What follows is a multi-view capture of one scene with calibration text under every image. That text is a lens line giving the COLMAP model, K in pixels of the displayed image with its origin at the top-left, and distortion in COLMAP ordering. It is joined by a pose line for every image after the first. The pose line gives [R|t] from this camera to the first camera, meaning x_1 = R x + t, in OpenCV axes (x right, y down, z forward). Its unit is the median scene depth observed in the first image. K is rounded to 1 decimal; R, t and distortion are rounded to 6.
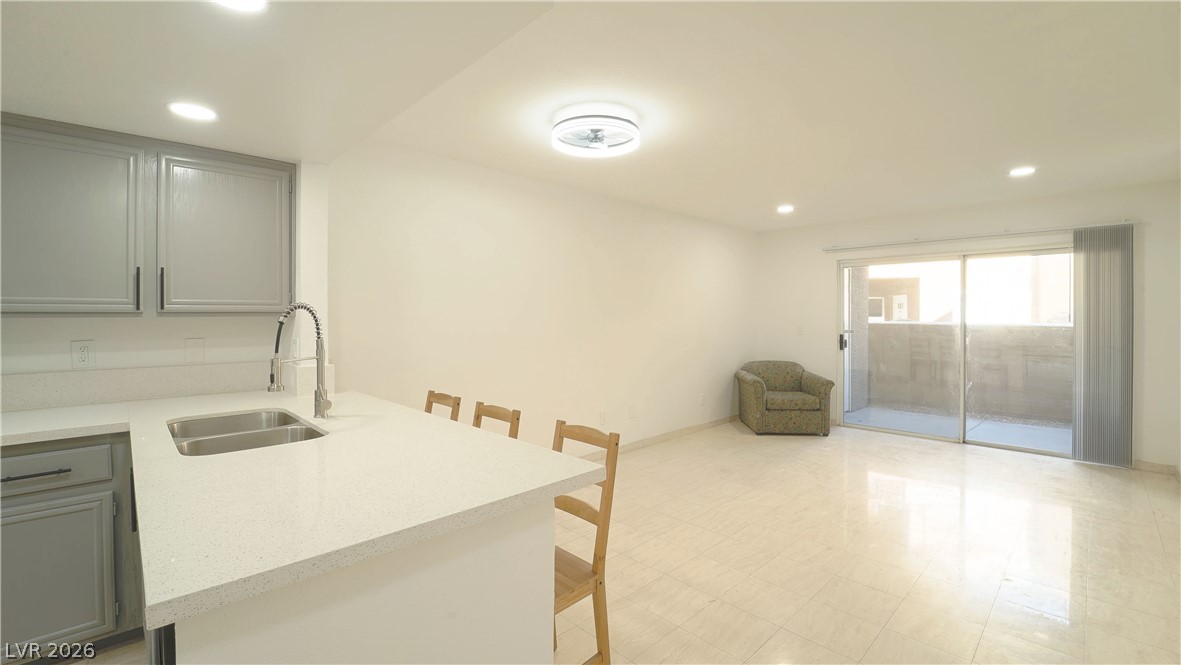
lens RADIAL K [[493.0, 0, 596.2], [0, 493.0, 320.3], [0, 0, 1]] dist [-0.018634, -0.001697]
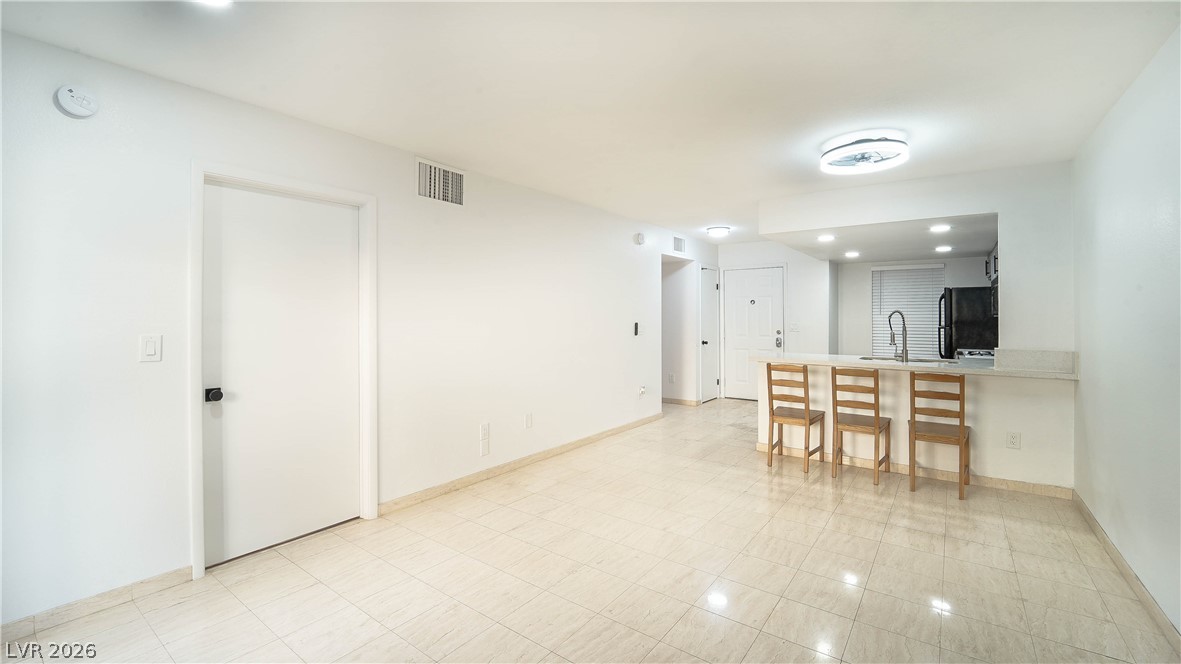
lens RADIAL K [[493.0, 0, 594.1], [0, 493.0, 310.9], [0, 0, 1]] dist [-0.018634, -0.001697]
pose [[-0.985125, -0.003371, -0.171806, 1.030627], [-0.002798, 0.999990, -0.003579, -0.014122], [0.171817, -0.003045, -0.985124, 2.571839]]
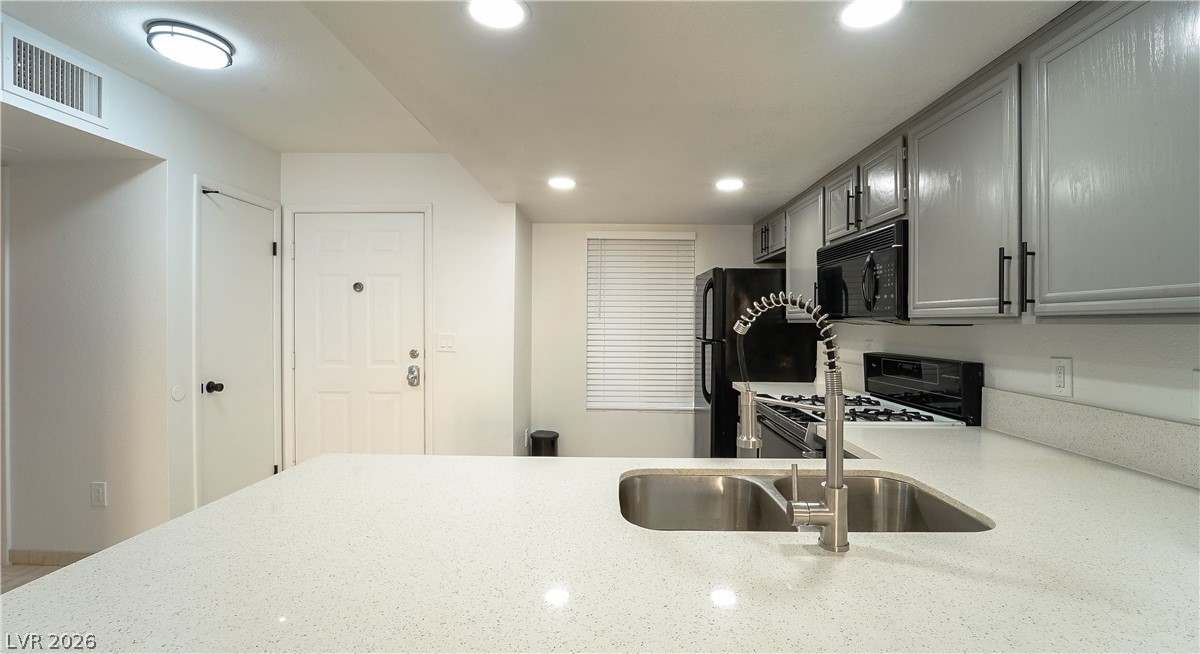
lens RADIAL K [[498.0, 0, 607.4], [0, 498.0, 329.6], [0, 0, 1]] dist [-0.025162, -0.000328]
pose [[-0.700347, 0.006901, -0.713770, -0.089613], [-0.014553, 0.999607, 0.023944, -0.006459], [0.713655, 0.027156, -0.699971, 1.022941]]
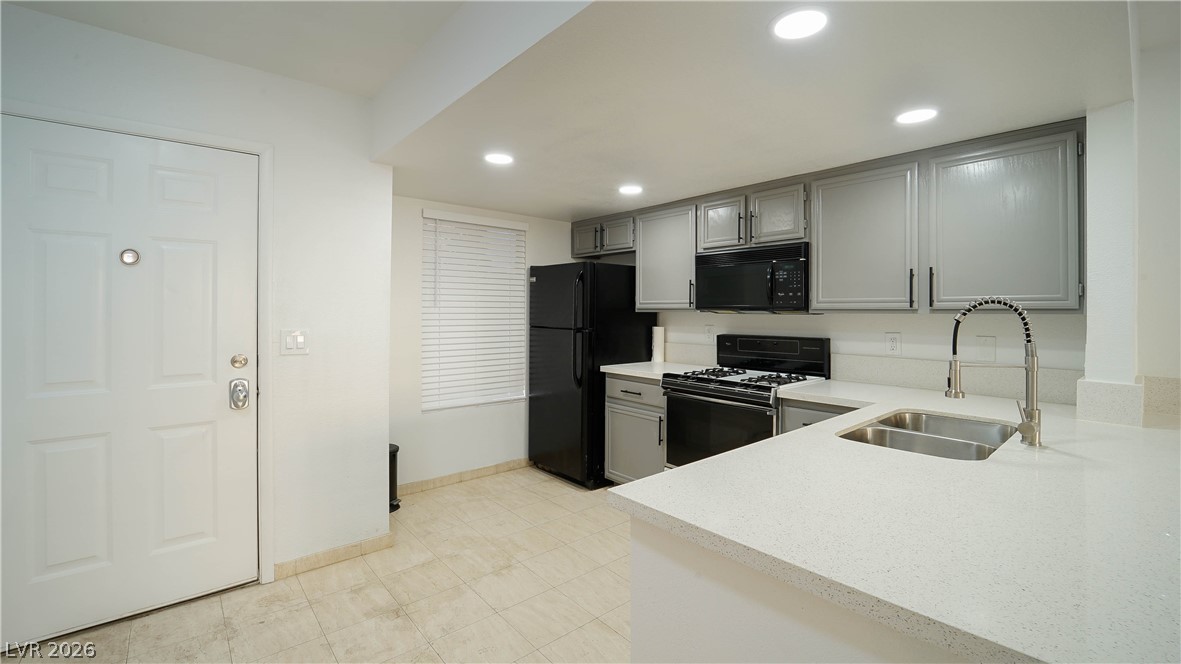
lens RADIAL K [[493.0, 0, 586.6], [0, 493.0, 312.9], [0, 0, 1]] dist [-0.018634, -0.001697]
pose [[-0.057673, 0.004878, -0.998324, 0.211593], [-0.014963, 0.999872, 0.005750, -0.003453], [0.998223, 0.015270, -0.057593, 0.297615]]
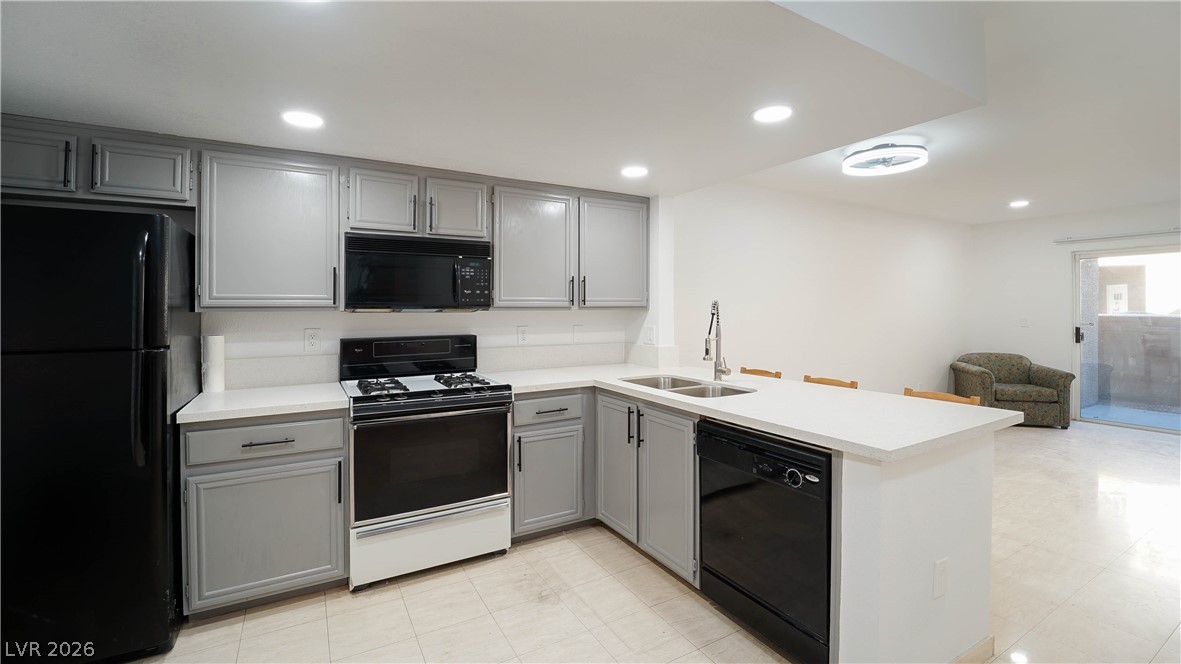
lens RADIAL K [[493.0, 0, 590.2], [0, 493.0, 307.7], [0, 0, 1]] dist [-0.018634, -0.001697]
pose [[0.969944, -0.002289, -0.243318, -0.499794], [-0.000339, 0.999942, -0.010755, 0.001656], [0.243329, 0.010514, 0.969887, -0.411854]]
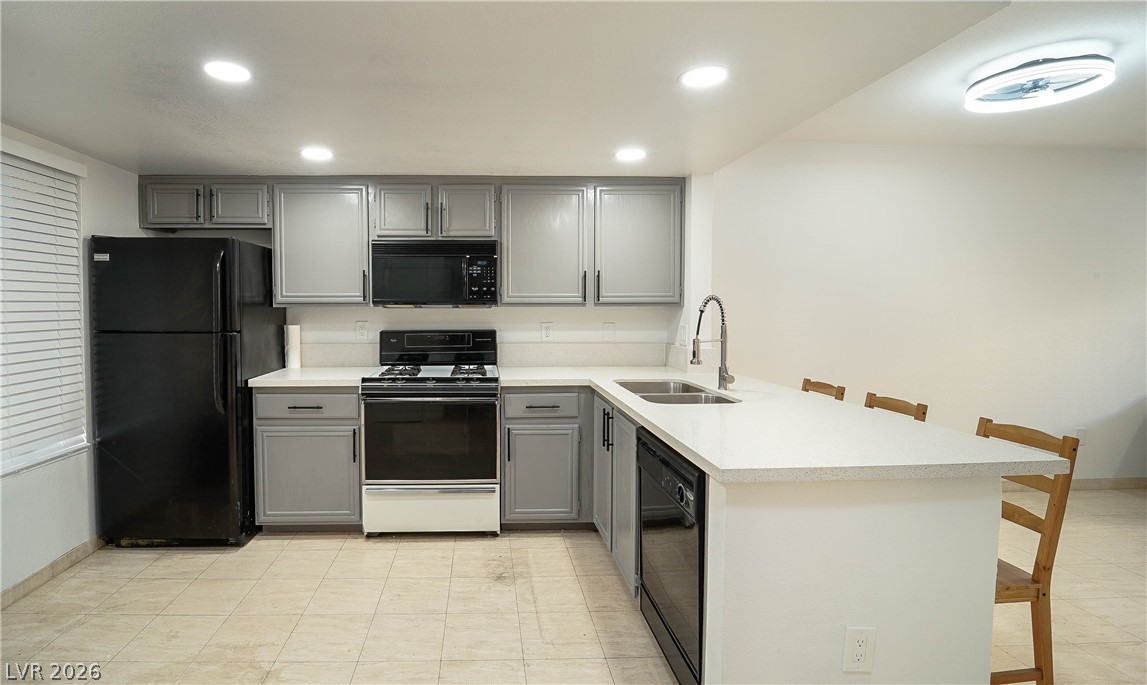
lens RADIAL K [[541.3, 0, 497.2], [0, 541.3, 325.9], [0, 0, 1]] dist [-0.015893, -0.000886]
pose [[0.734680, 0.025960, -0.677917, -0.062342], [-0.006333, 0.999486, 0.031411, 0.001786], [0.678385, -0.018784, 0.734467, -0.311148]]
